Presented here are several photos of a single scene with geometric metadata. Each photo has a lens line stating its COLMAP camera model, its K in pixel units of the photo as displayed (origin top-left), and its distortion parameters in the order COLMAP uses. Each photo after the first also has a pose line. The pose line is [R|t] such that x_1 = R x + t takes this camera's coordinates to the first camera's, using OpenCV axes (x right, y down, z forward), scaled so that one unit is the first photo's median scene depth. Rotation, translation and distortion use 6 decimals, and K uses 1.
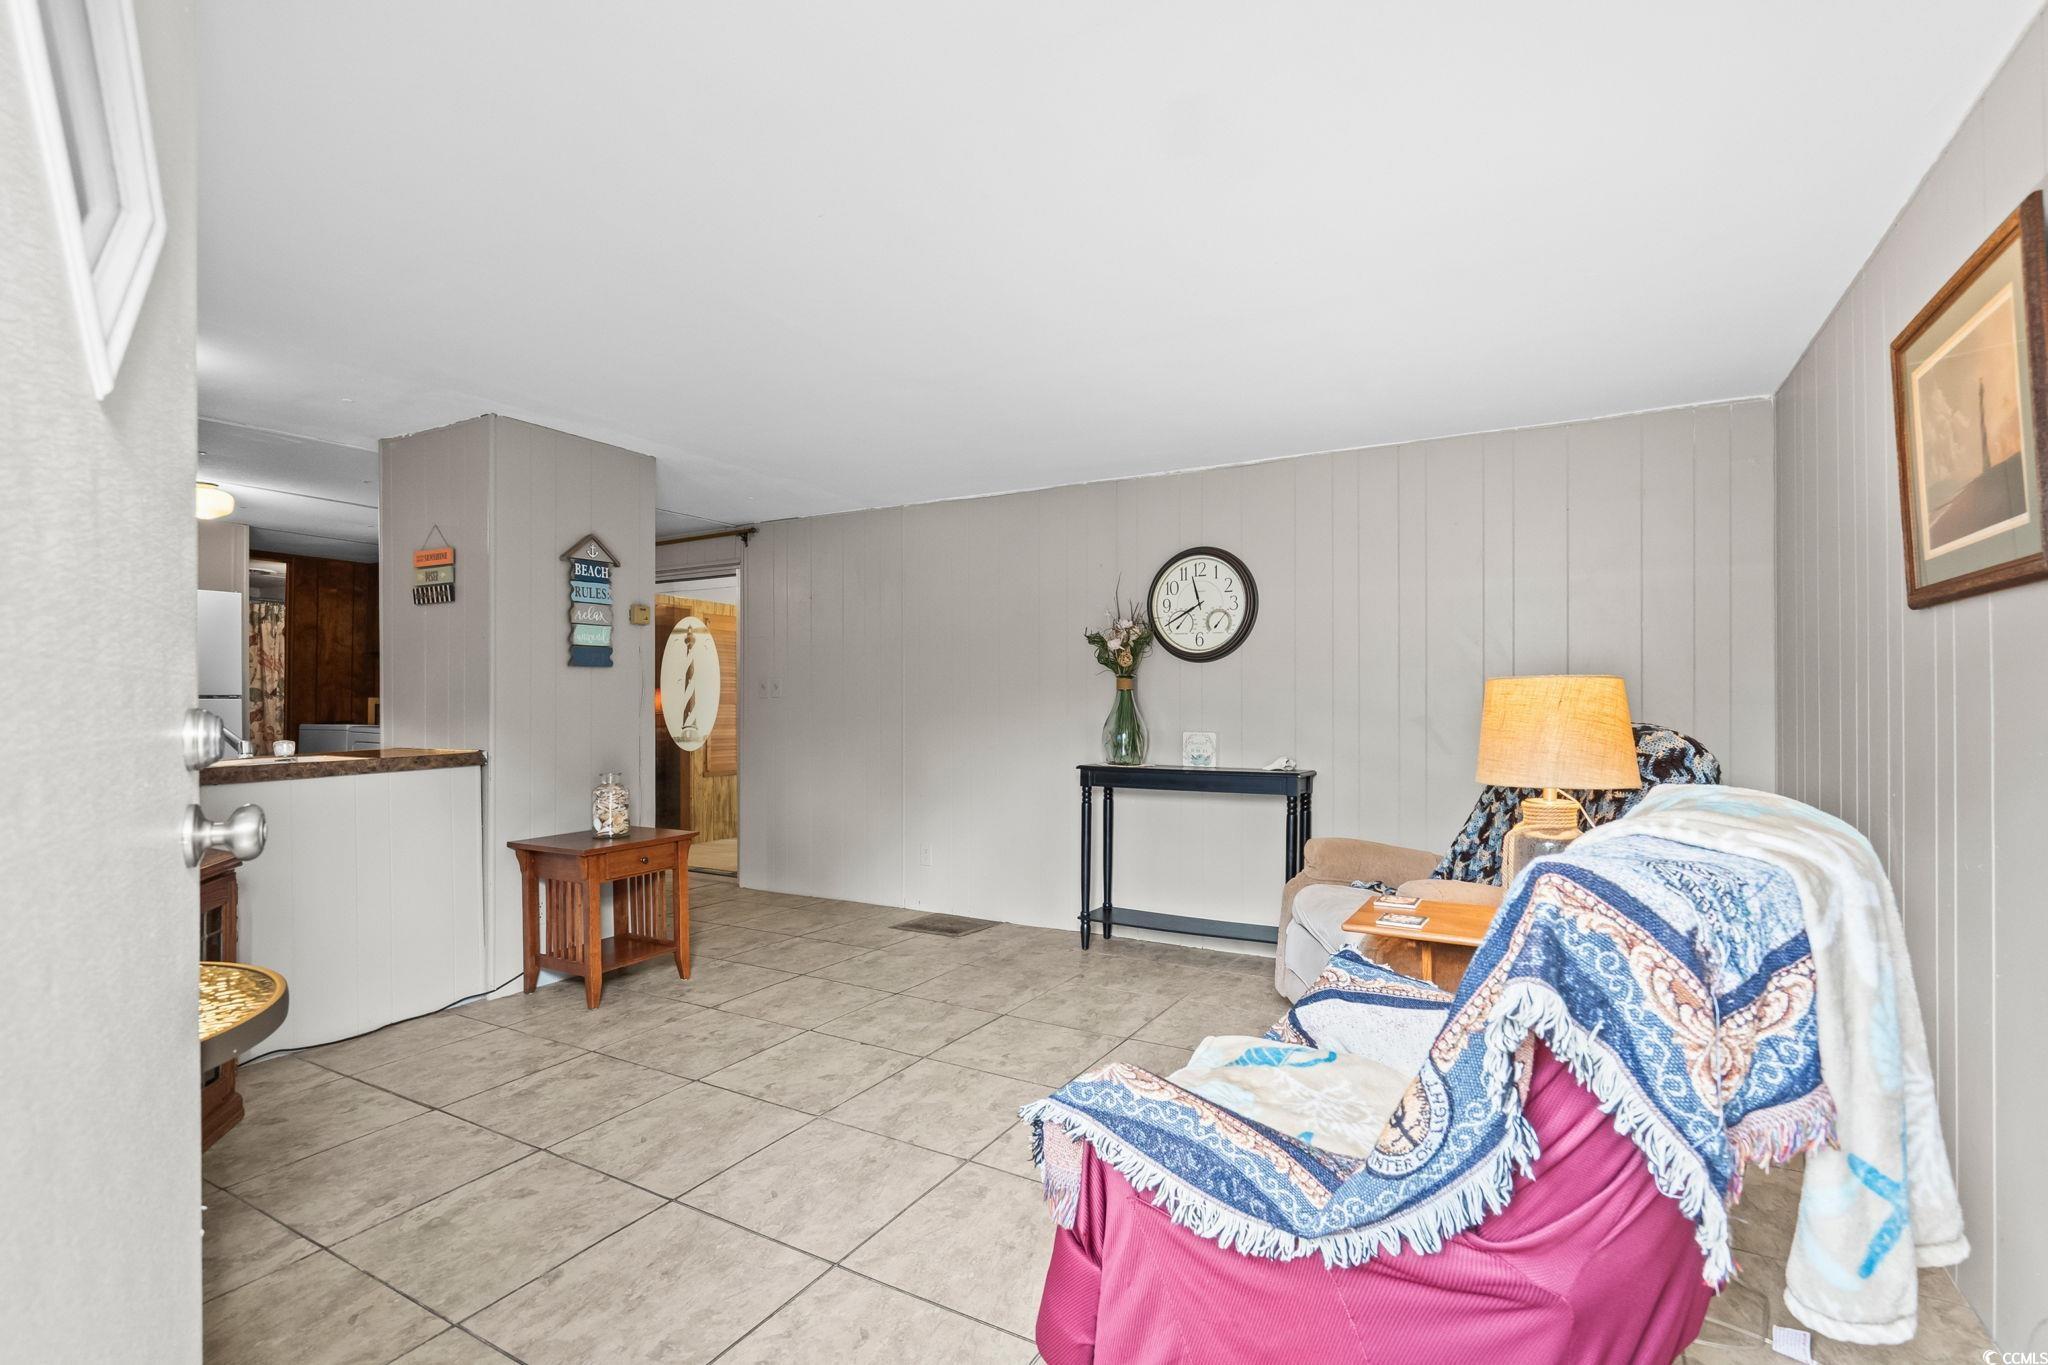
lens RADIAL K [[942.9, 0, 1020.1], [0, 942.9, 695.0], [0, 0, 1]] dist [-0.008233, 0.002349]
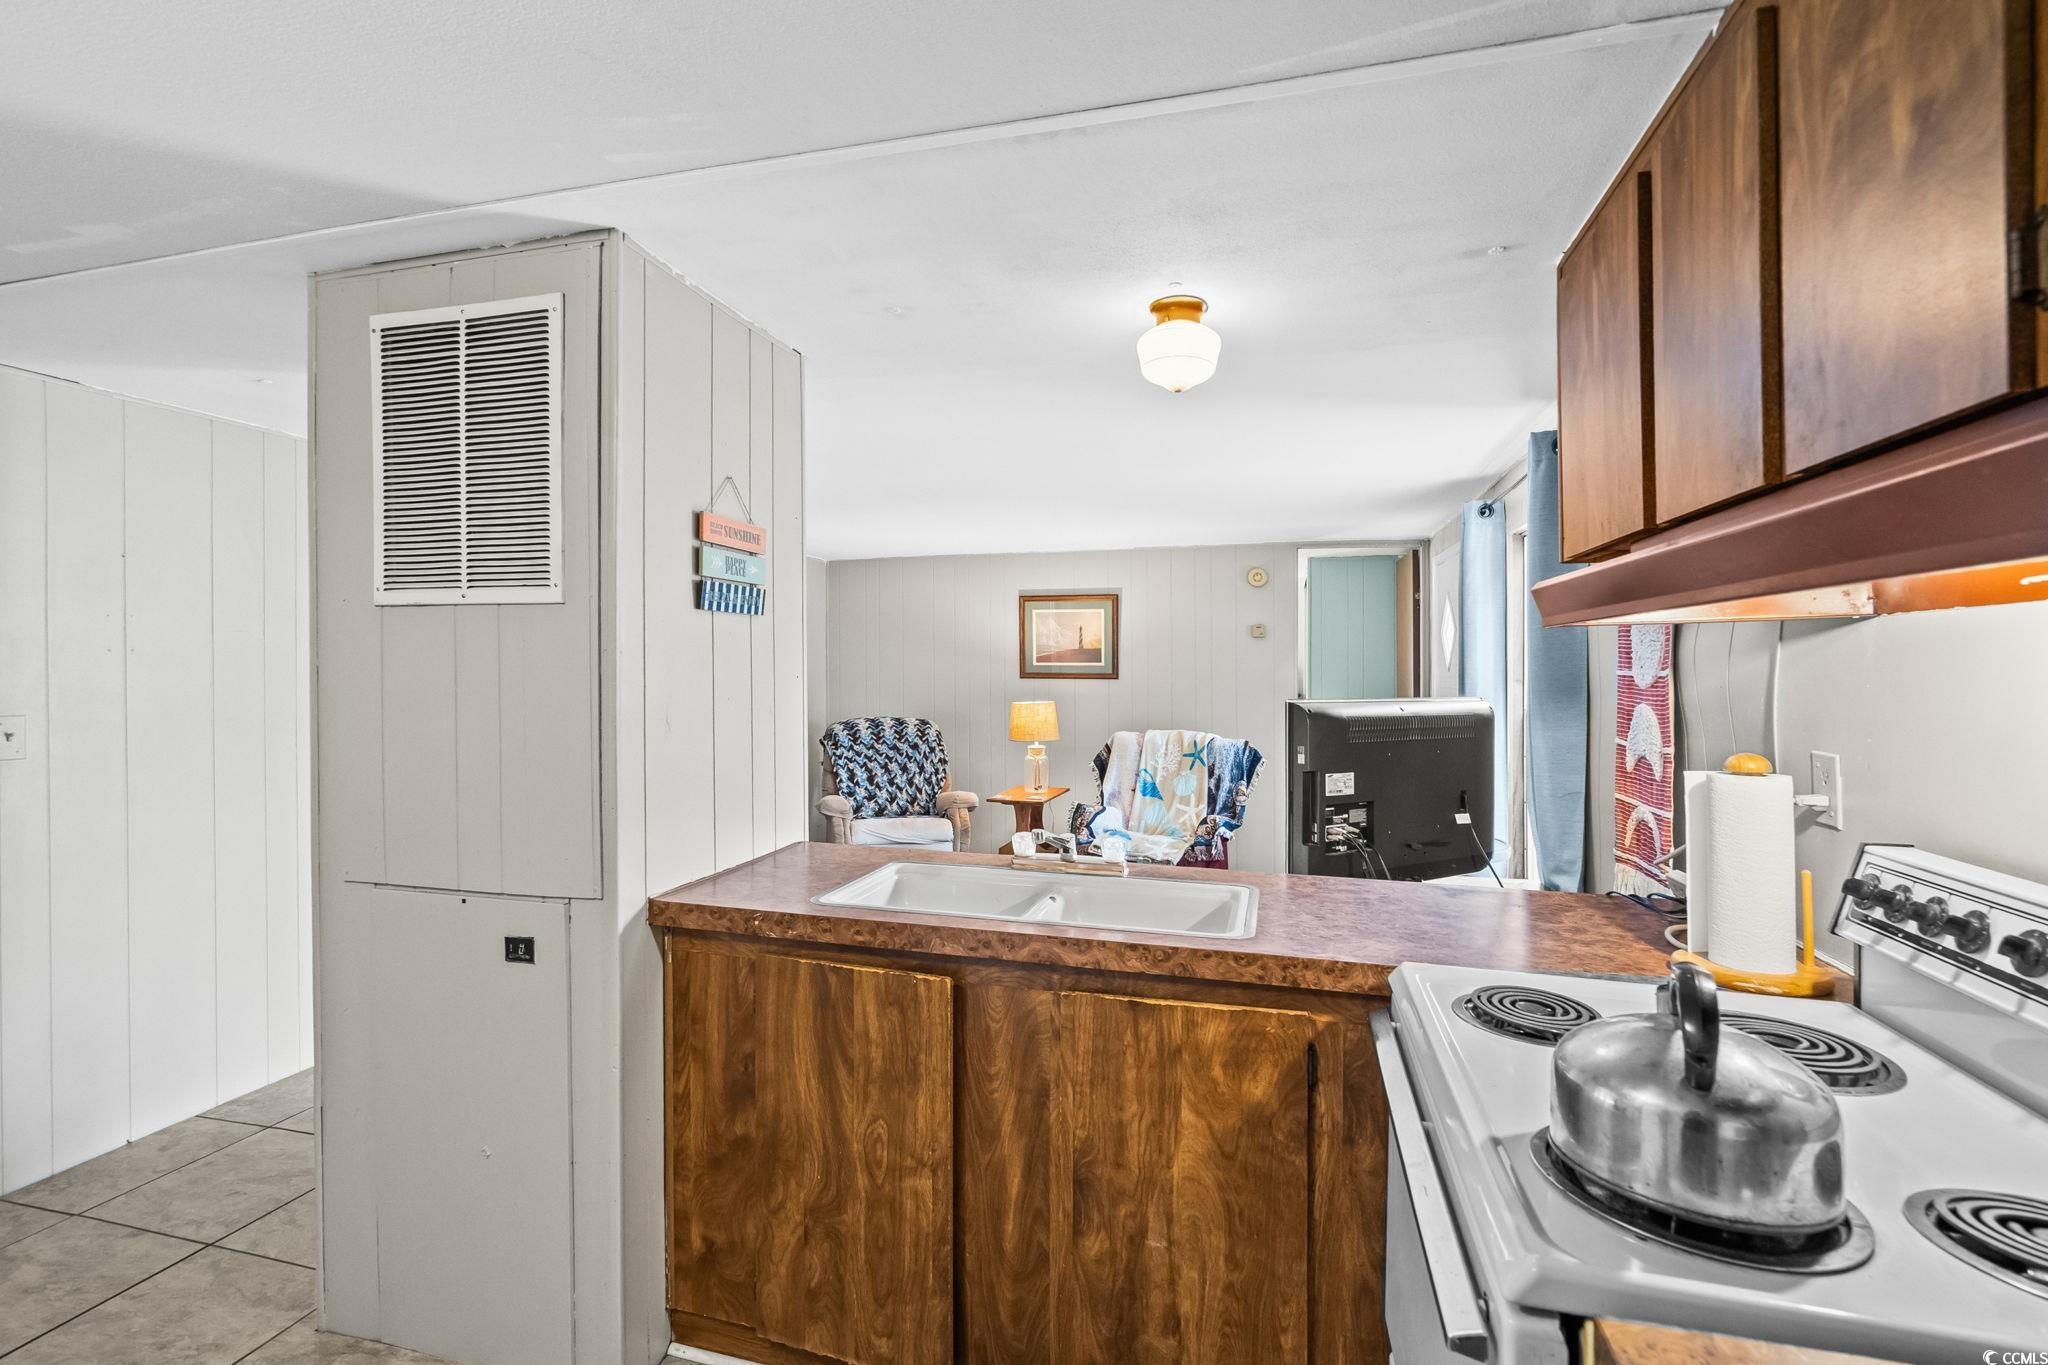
lens RADIAL K [[942.9, 0, 1006.4], [0, 942.9, 673.7], [0, 0, 1]] dist [-0.008233, 0.002349]
pose [[-0.224666, -0.001926, 0.974434, -1.071125], [-0.002548, 0.999996, 0.001389, -0.053202], [-0.974432, -0.002171, -0.224670, 0.844543]]
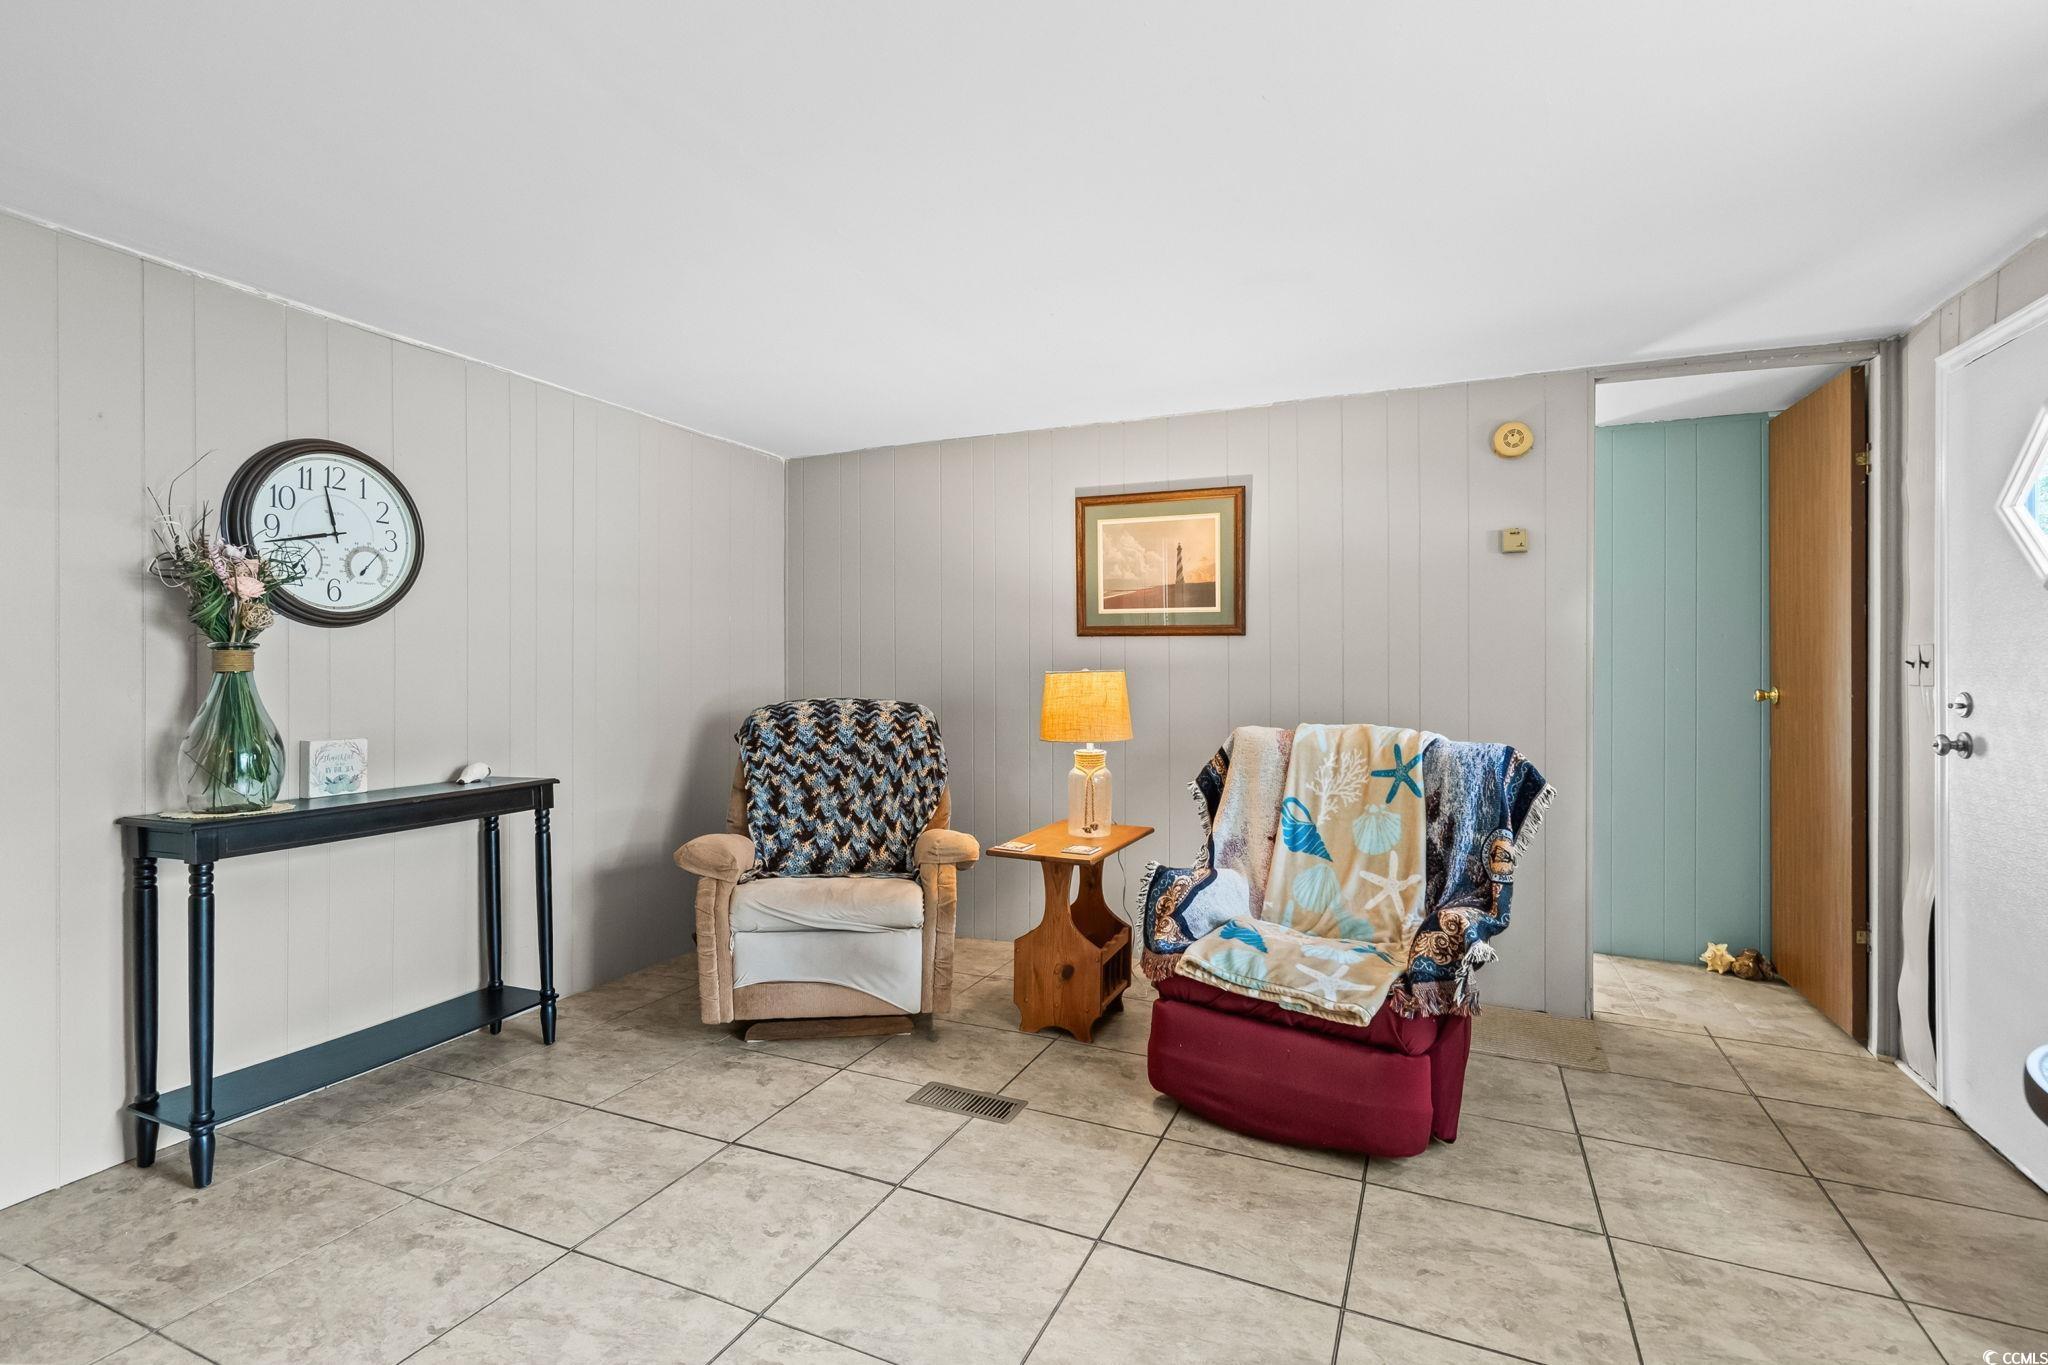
lens RADIAL K [[942.9, 0, 1016.1], [0, 942.9, 675.2], [0, 0, 1]] dist [-0.008233, 0.002349]
pose [[-0.096524, -0.004615, 0.995320, -0.475383], [-0.005678, 0.999976, 0.004086, -0.008282], [-0.995315, -0.005257, -0.096547, 0.621243]]
